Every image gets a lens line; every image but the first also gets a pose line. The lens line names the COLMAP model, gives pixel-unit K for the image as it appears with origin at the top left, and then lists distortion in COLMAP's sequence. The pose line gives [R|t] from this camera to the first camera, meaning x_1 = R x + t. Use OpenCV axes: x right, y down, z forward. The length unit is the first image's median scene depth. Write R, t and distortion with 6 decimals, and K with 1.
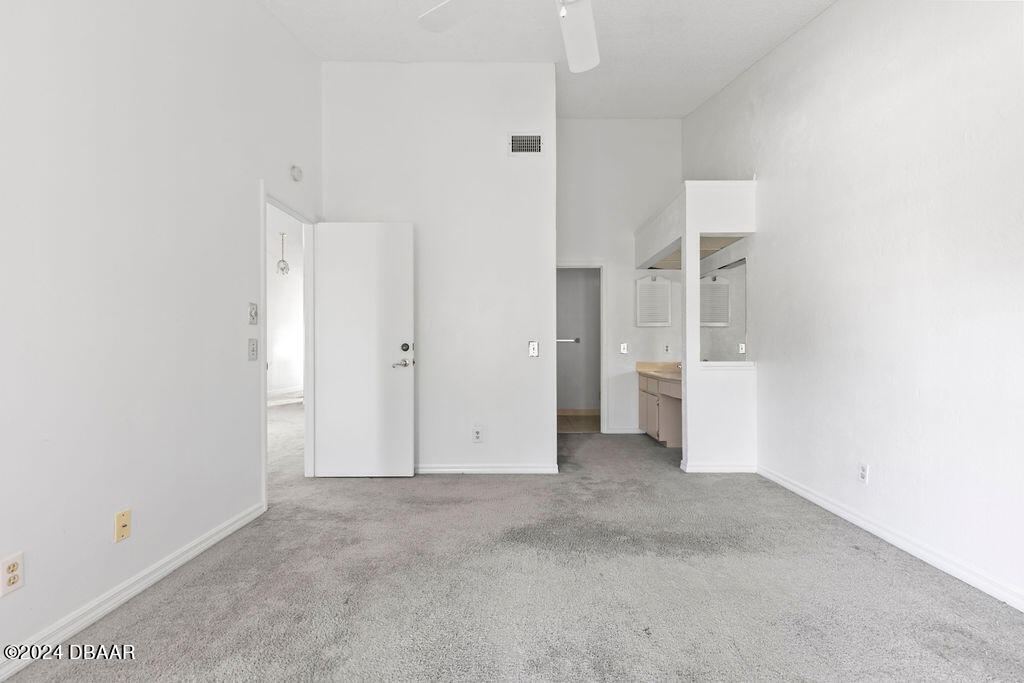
lens RADIAL K [[466.9, 0, 519.3], [0, 466.9, 345.6], [0, 0, 1]] dist [0.016500, -0.000587]
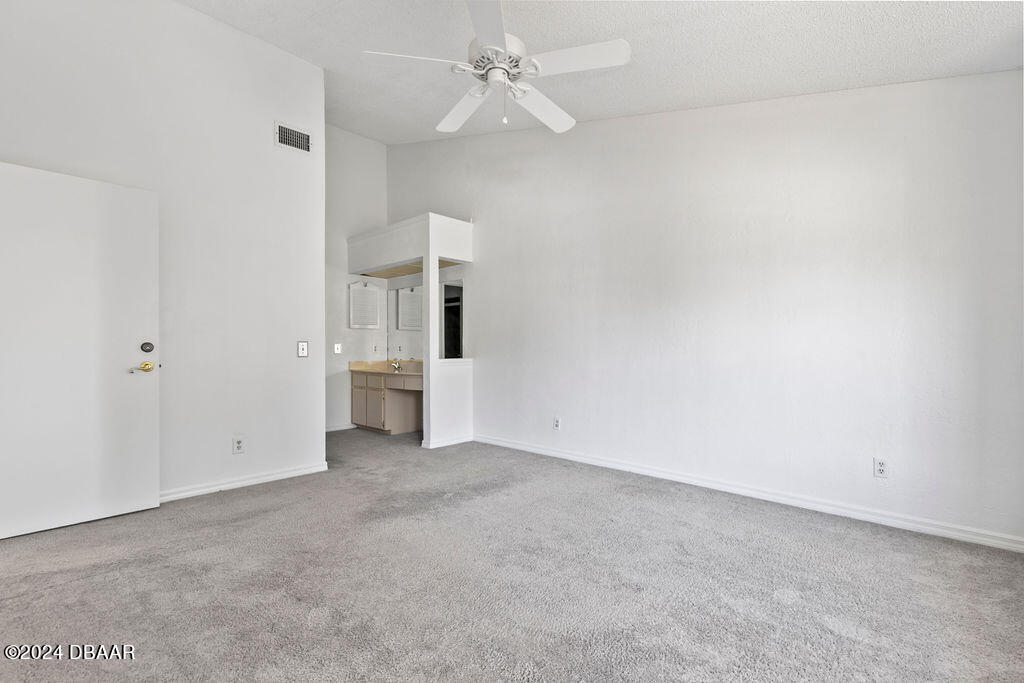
lens RADIAL K [[473.9, 0, 516.9], [0, 473.9, 347.8], [0, 0, 1]] dist [0.028012, -0.000197]
pose [[0.683135, 0.000796, 0.730292, -0.415519], [-0.003587, 0.999991, 0.002266, 0.000345], [-0.730284, -0.004168, 0.683131, -0.022339]]
